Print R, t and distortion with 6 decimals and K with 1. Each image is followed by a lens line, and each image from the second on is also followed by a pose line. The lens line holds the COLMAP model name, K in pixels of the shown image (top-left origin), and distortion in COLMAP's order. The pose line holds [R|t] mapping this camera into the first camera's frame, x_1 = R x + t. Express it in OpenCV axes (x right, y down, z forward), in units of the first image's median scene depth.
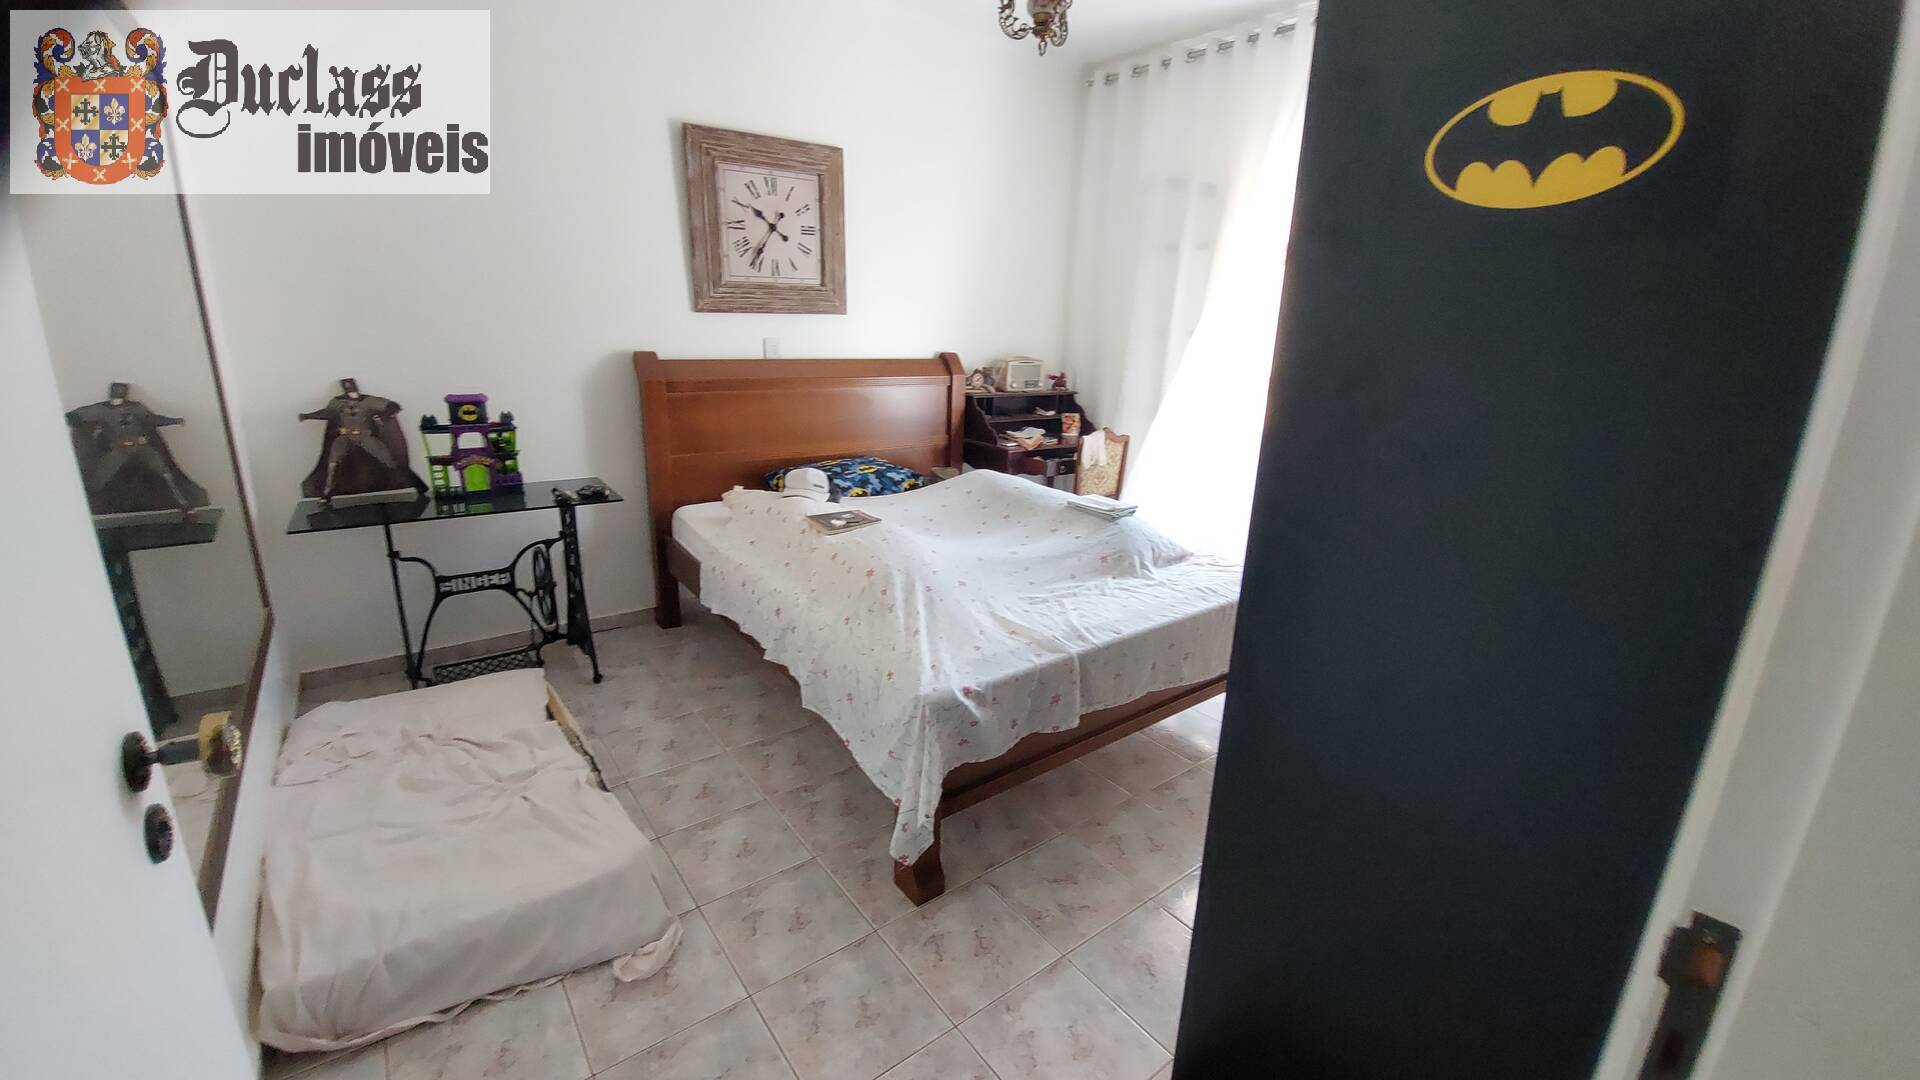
lens RADIAL K [[768.9, 0, 969.8], [0, 768.9, 542.2], [0, 0, 1]] dist [-0.006046, -0.006767]
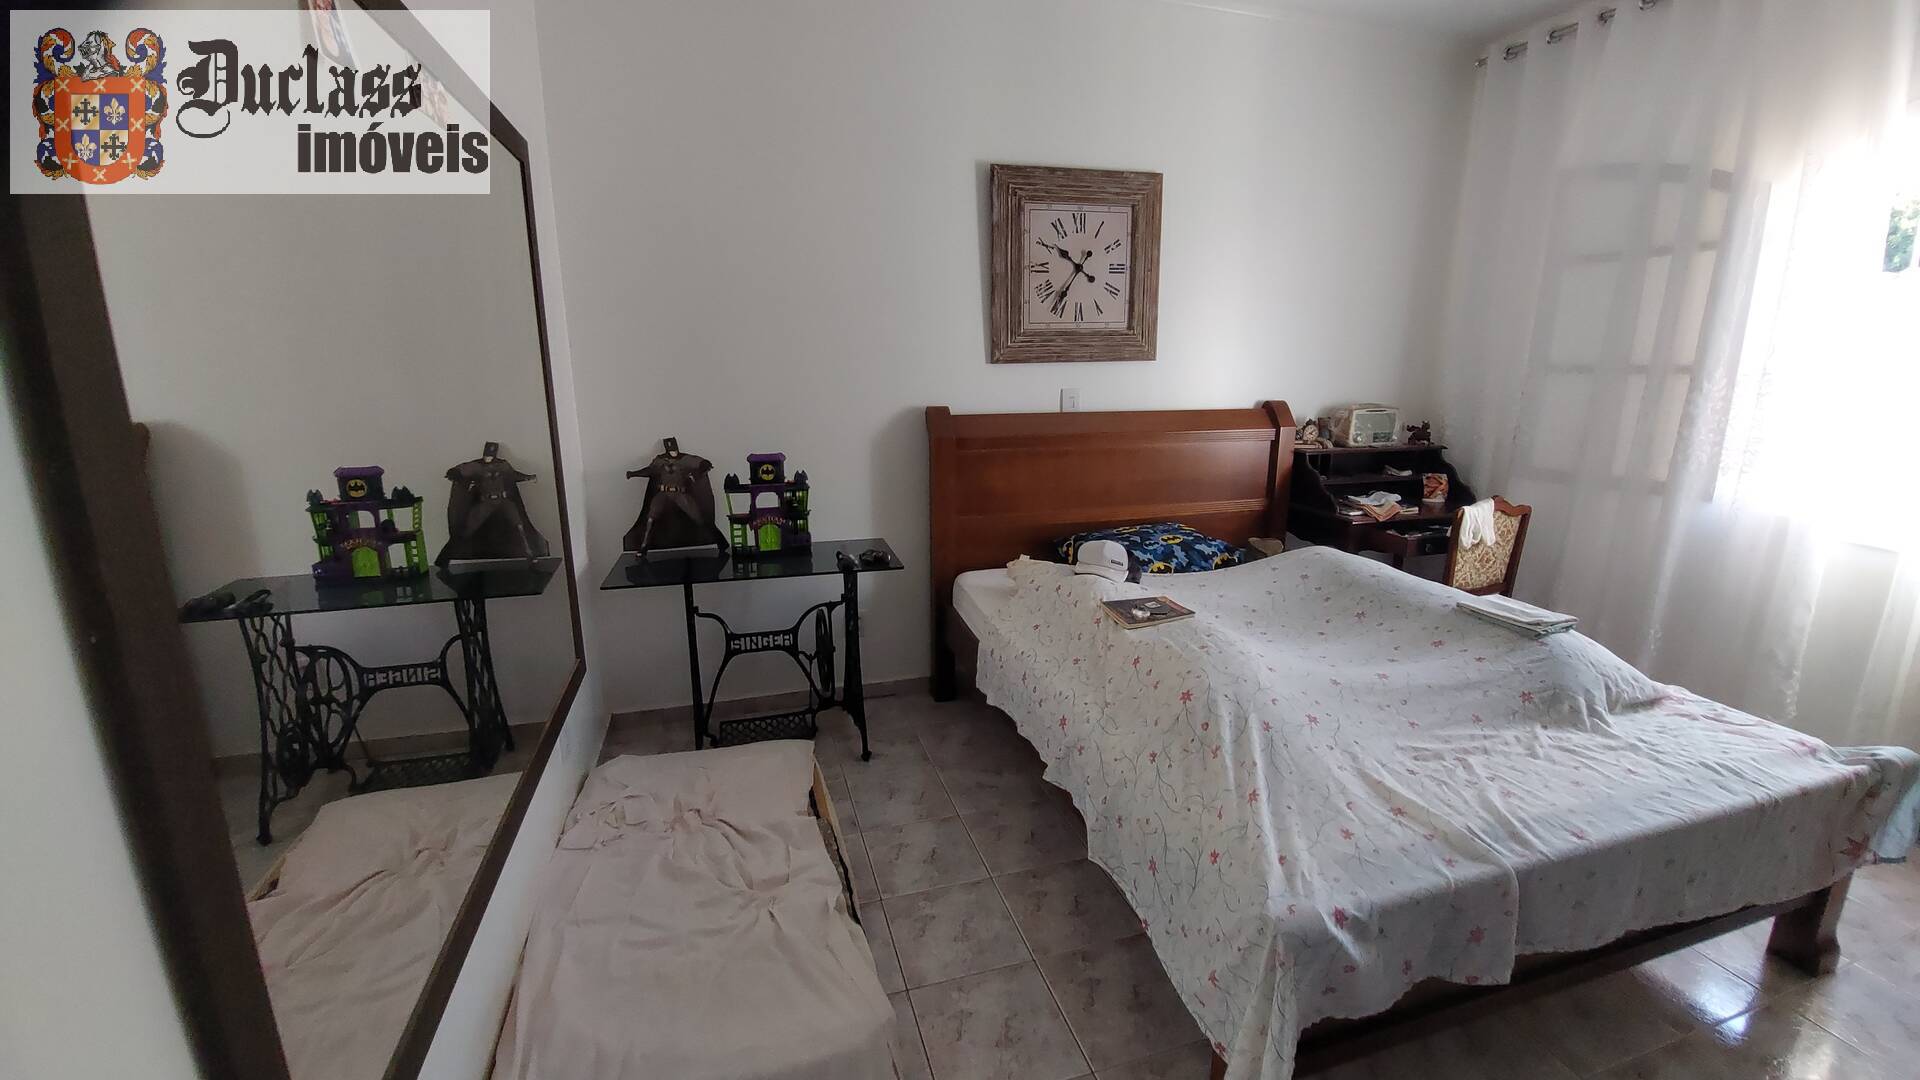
lens RADIAL K [[768.9, 0, 965.0], [0, 768.9, 533.3], [0, 0, 1]] dist [-0.006046, -0.006767]
pose [[0.933854, 0.043436, -0.355006, -0.058230], [-0.066333, 0.996411, -0.052576, -0.053699], [0.351448, 0.072647, 0.933384, 0.164811]]
